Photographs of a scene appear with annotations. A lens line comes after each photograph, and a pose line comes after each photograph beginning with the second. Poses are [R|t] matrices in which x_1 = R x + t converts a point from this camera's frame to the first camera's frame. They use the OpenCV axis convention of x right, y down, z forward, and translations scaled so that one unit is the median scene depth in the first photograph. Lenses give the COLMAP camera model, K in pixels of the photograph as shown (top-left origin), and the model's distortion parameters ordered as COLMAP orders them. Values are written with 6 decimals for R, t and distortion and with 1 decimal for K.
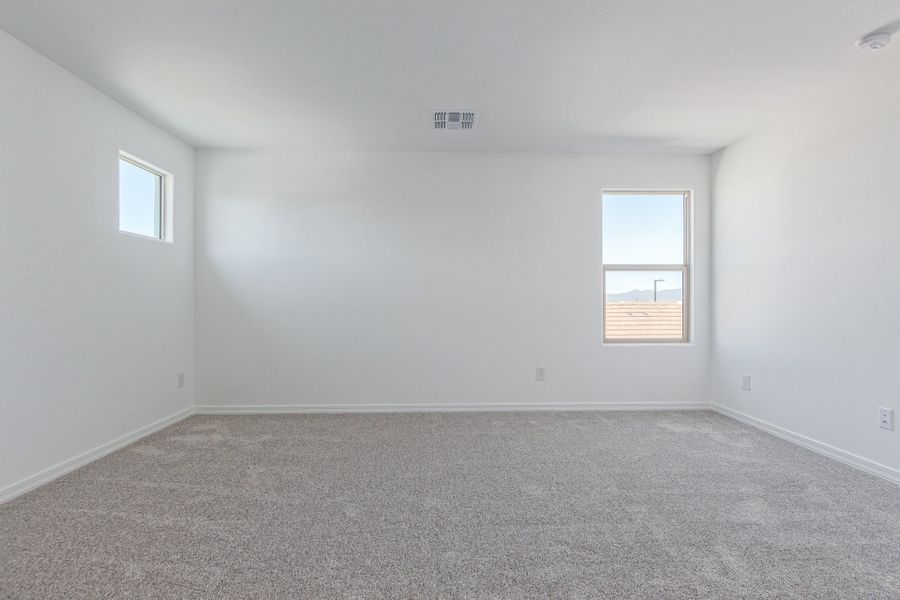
lens RADIAL K [[413.8, 0, 443.9], [0, 413.8, 300.4], [0, 0, 1]] dist [0.007942, -0.003251]
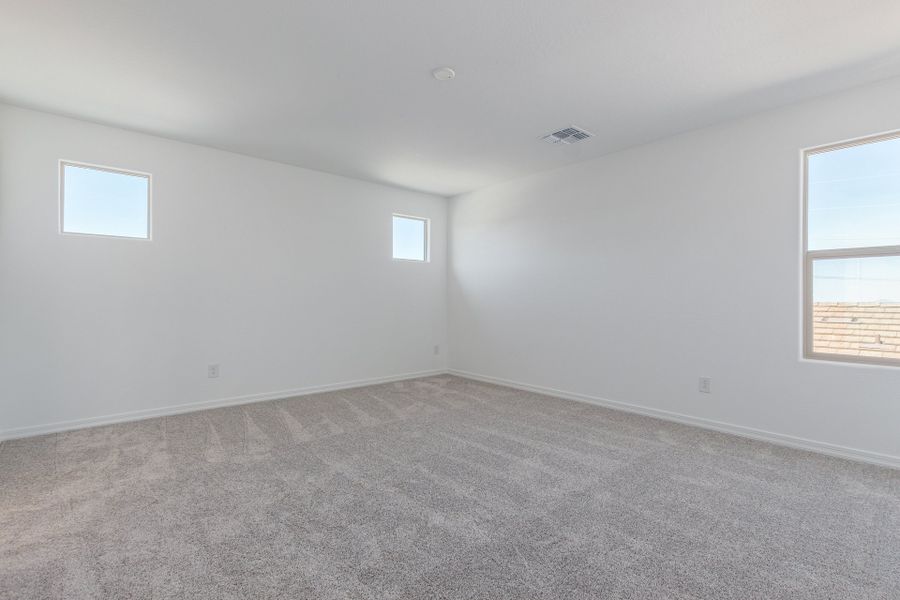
lens RADIAL K [[413.8, 0, 455.5], [0, 413.8, 298.3], [0, 0, 1]] dist [0.007942, -0.003251]
pose [[0.641184, 0.001706, -0.767385, 0.561625], [-0.004742, 0.999987, -0.001739, 0.001964], [0.767373, 0.004754, 0.641184, 0.053334]]
